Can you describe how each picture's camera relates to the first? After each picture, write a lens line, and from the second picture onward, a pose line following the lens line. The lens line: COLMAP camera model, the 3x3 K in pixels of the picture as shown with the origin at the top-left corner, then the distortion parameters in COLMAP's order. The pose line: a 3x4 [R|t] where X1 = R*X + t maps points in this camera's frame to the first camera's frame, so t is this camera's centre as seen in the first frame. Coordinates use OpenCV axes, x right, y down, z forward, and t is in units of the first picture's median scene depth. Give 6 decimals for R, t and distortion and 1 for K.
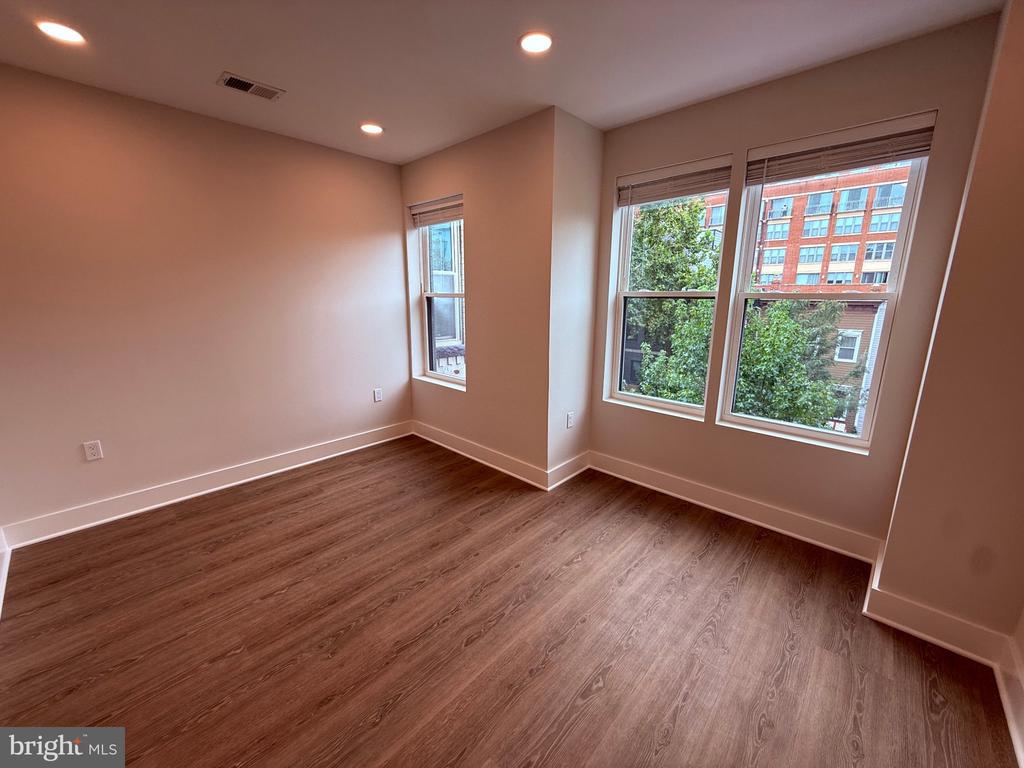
lens RADIAL K [[406.4, 0, 508.4], [0, 406.4, 383.0], [0, 0, 1]] dist [-0.001518, 0.000507]
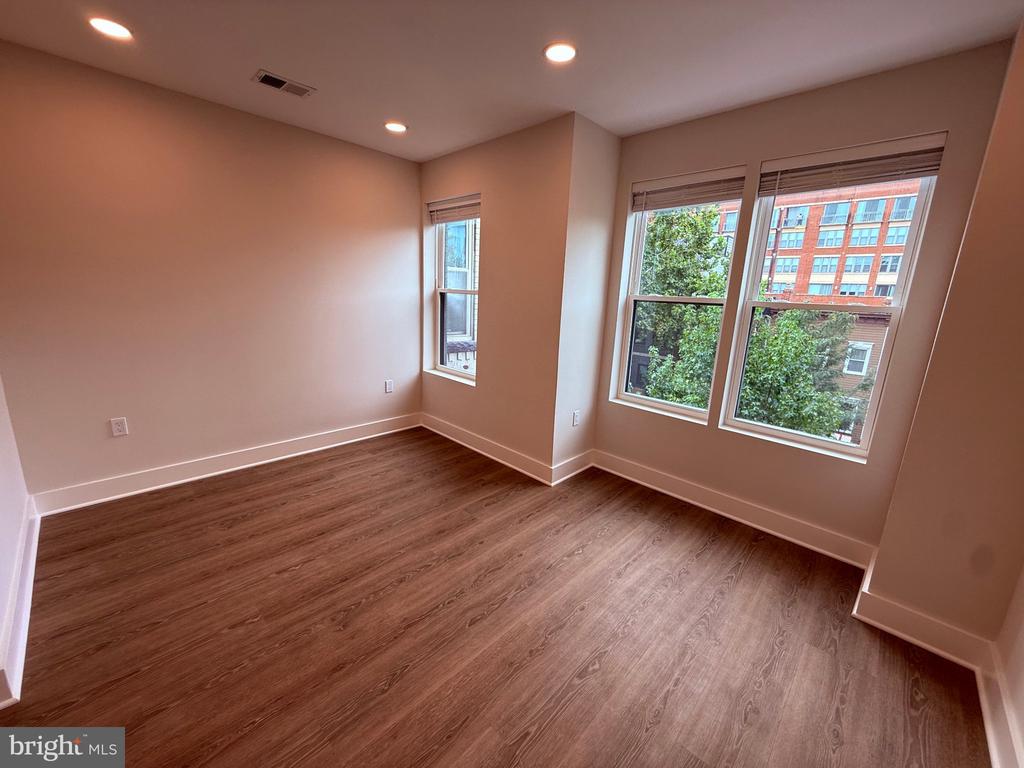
lens RADIAL K [[406.4, 0, 508.7], [0, 406.4, 382.9], [0, 0, 1]] dist [-0.001518, 0.000507]
pose [[0.999015, 0.042594, -0.012436, -0.012356], [-0.042542, 0.999085, 0.004375, 0.006251], [0.012610, -0.003842, 0.999913, -0.035135]]
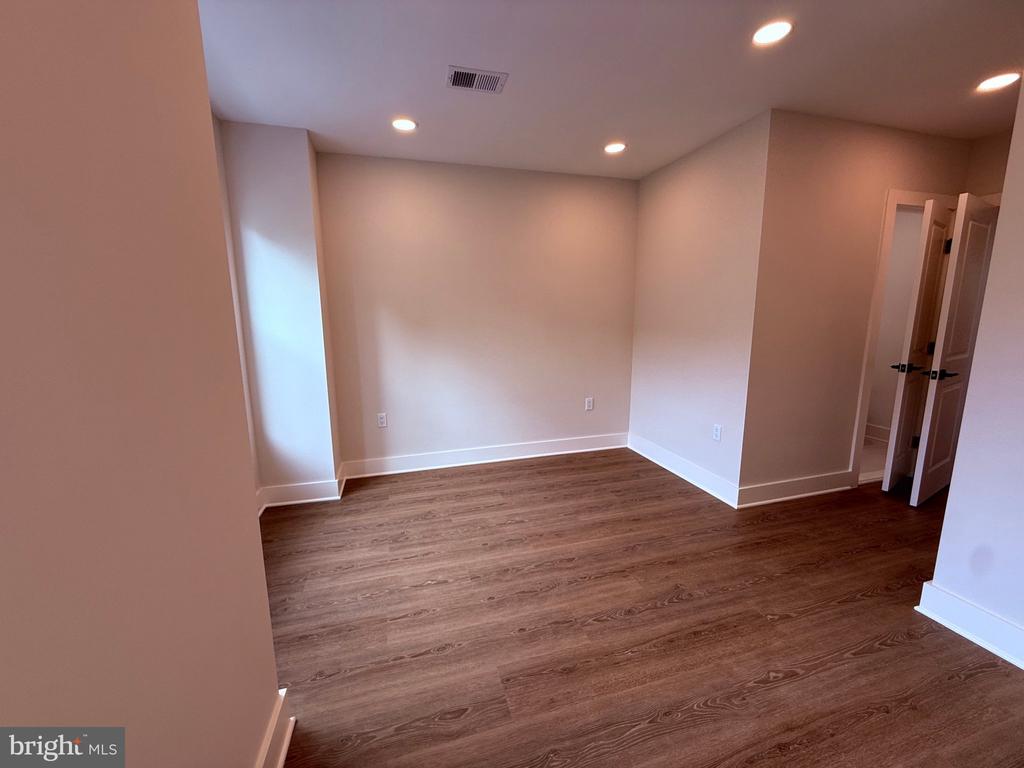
lens RADIAL K [[406.4, 0, 502.9], [0, 406.4, 393.4], [0, 0, 1]] dist [-0.001518, 0.000507]
pose [[-0.852140, -0.093939, 0.514814, -0.385804], [0.119953, 0.922501, 0.366882, -0.271422], [-0.509381, 0.374388, -0.774832, 1.382193]]
